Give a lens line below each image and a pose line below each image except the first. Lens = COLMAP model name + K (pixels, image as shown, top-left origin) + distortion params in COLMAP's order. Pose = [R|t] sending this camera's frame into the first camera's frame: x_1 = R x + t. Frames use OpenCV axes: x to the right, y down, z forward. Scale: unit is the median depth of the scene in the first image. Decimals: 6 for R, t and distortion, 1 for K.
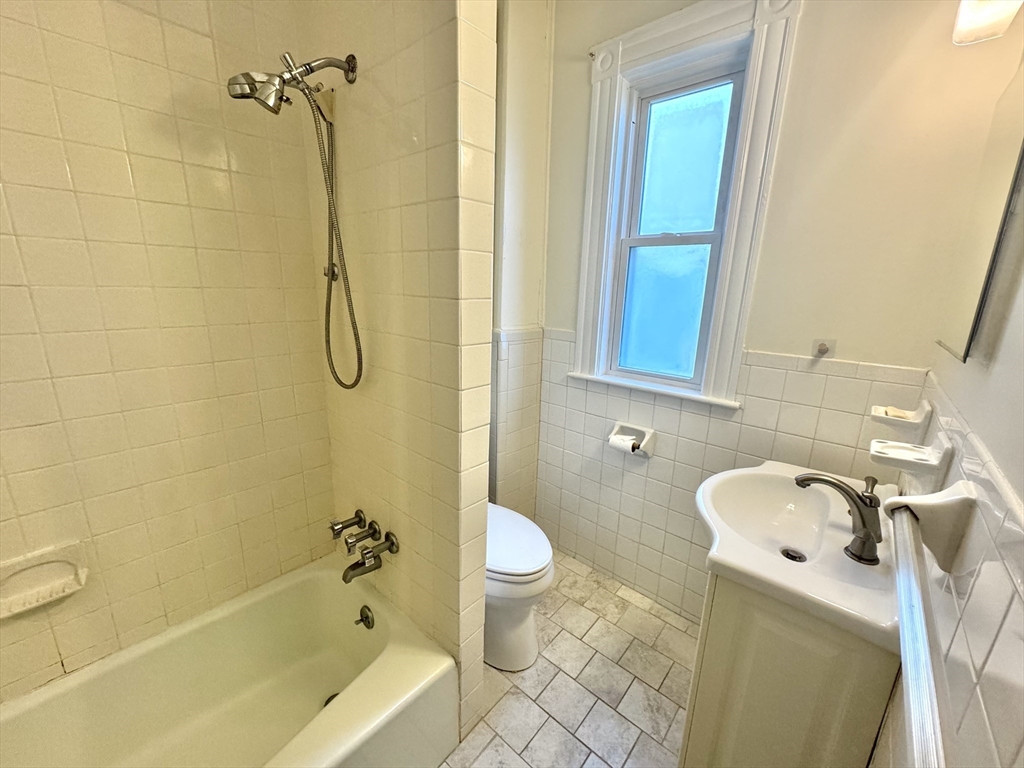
lens RADIAL K [[407.2, 0, 508.4], [0, 407.2, 389.3], [0, 0, 1]] dist [-0.001373, -0.000189]
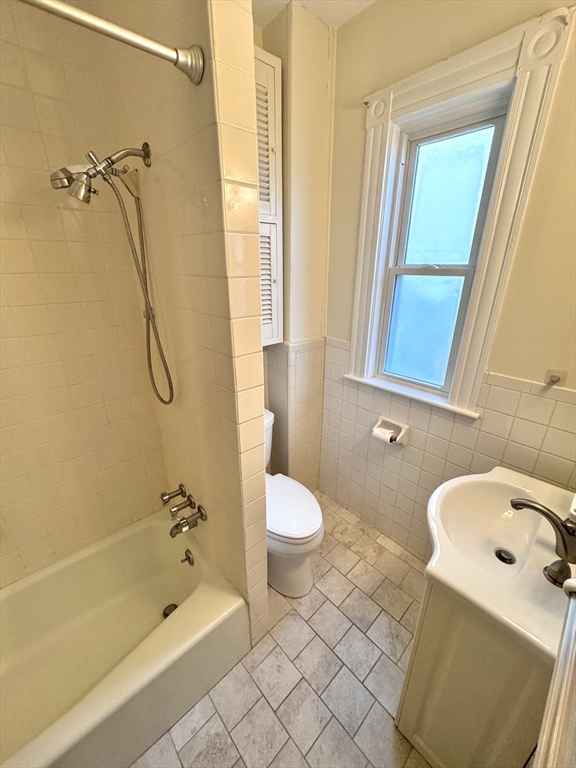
lens RADIAL K [[305.4, 0, 288.2], [0, 305.4, 382.9], [0, 0, 1]] dist [-0.001373, -0.000189]
pose [[0.994650, 0.013088, -0.102467, 0.098625], [-0.000608, 0.992666, 0.120891, -0.176344], [0.103298, -0.120182, 0.987363, 0.057090]]
